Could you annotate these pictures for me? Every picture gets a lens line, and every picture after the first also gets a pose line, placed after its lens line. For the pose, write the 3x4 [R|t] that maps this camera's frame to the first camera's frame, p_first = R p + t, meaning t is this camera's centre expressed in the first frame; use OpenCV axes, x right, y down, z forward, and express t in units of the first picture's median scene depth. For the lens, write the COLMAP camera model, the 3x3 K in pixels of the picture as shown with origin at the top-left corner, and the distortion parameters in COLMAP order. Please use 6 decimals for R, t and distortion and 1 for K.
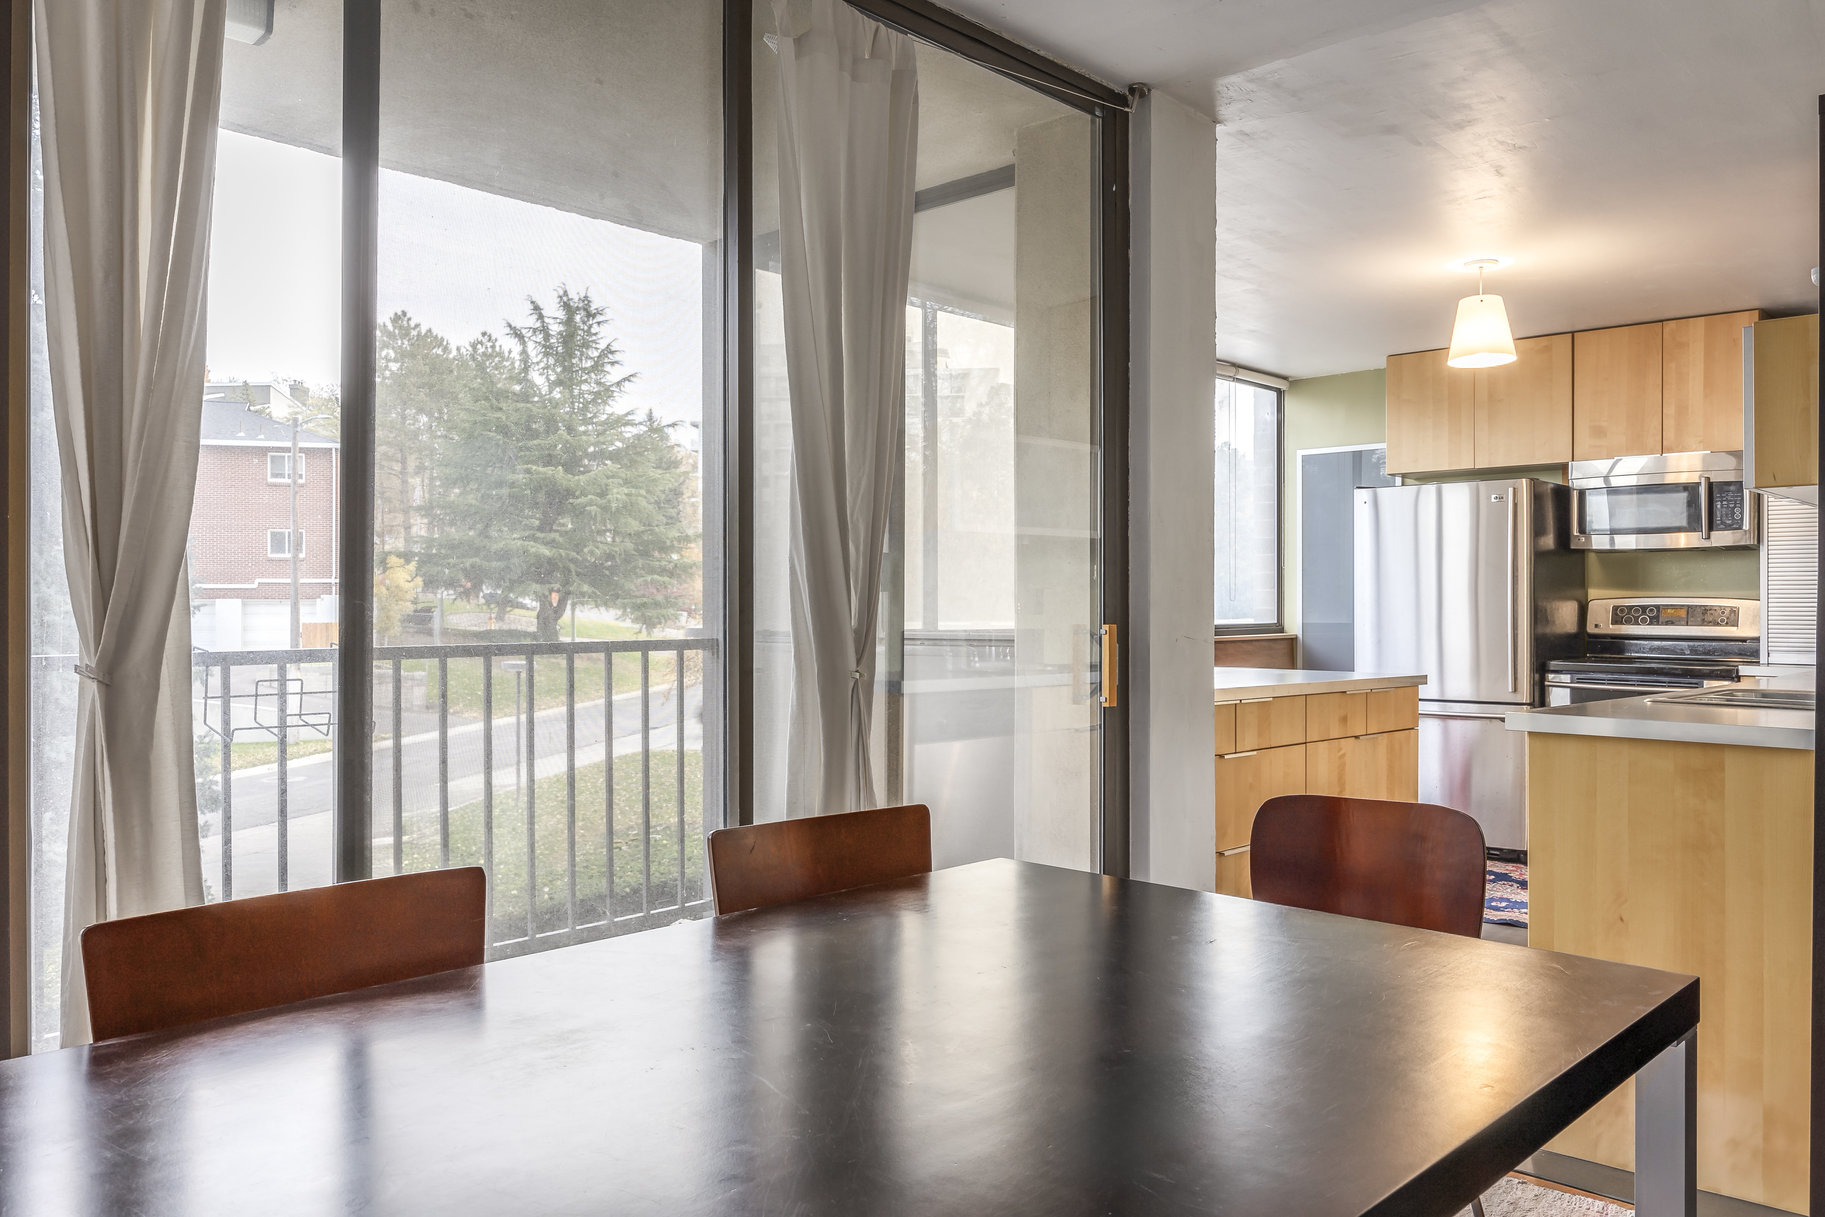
lens RADIAL K [[1392.1, 0, 913.8], [0, 1392.1, 607.2], [0, 0, 1]] dist [-0.007299, 0.000175]
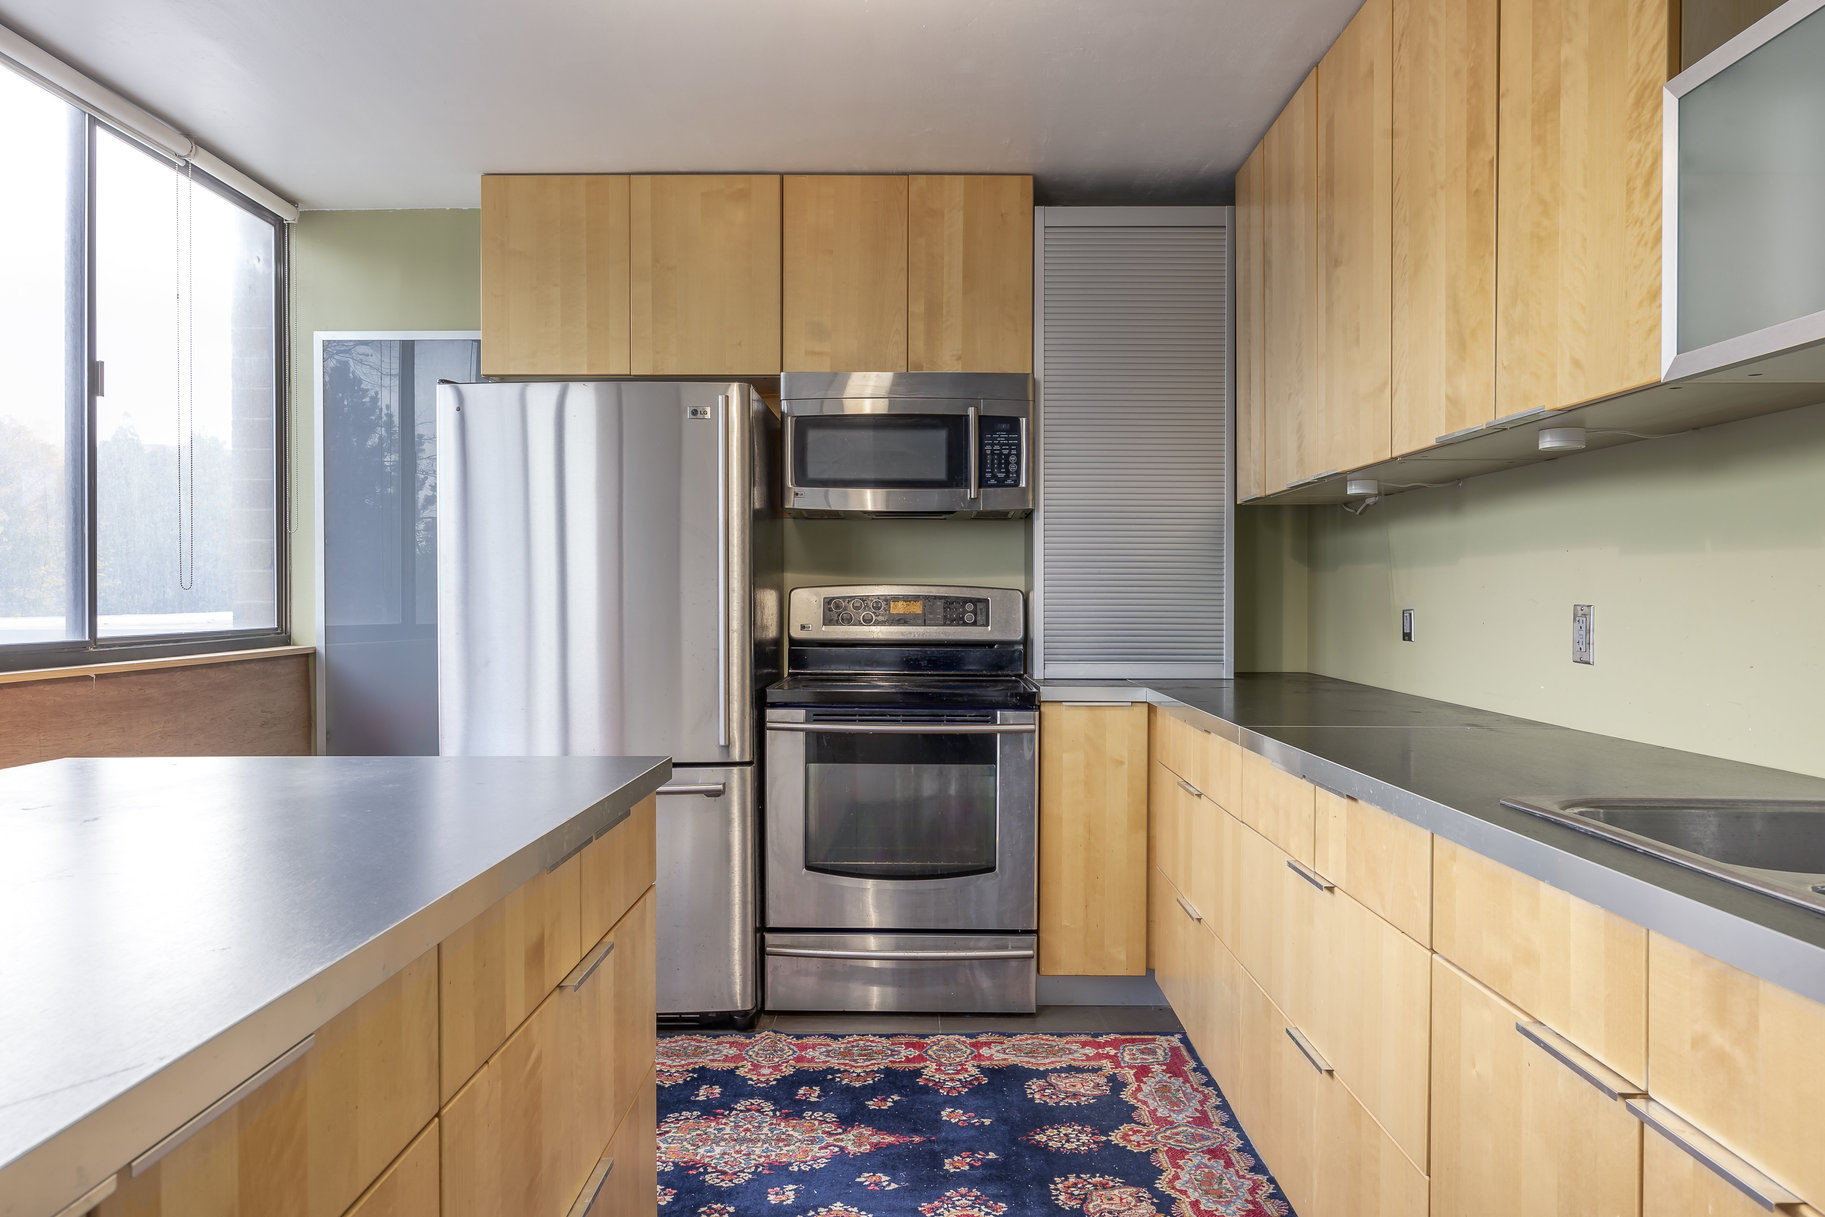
lens RADIAL K [[1202.6, 0, 914.2], [0, 1202.6, 599.4], [0, 0, 1]] dist [0.007729, 0.000765]
pose [[0.733334, -0.004257, 0.679855, 0.137552], [0.002076, 0.999990, 0.004021, -0.002344], [-0.679865, -0.001538, 0.733335, 0.543704]]
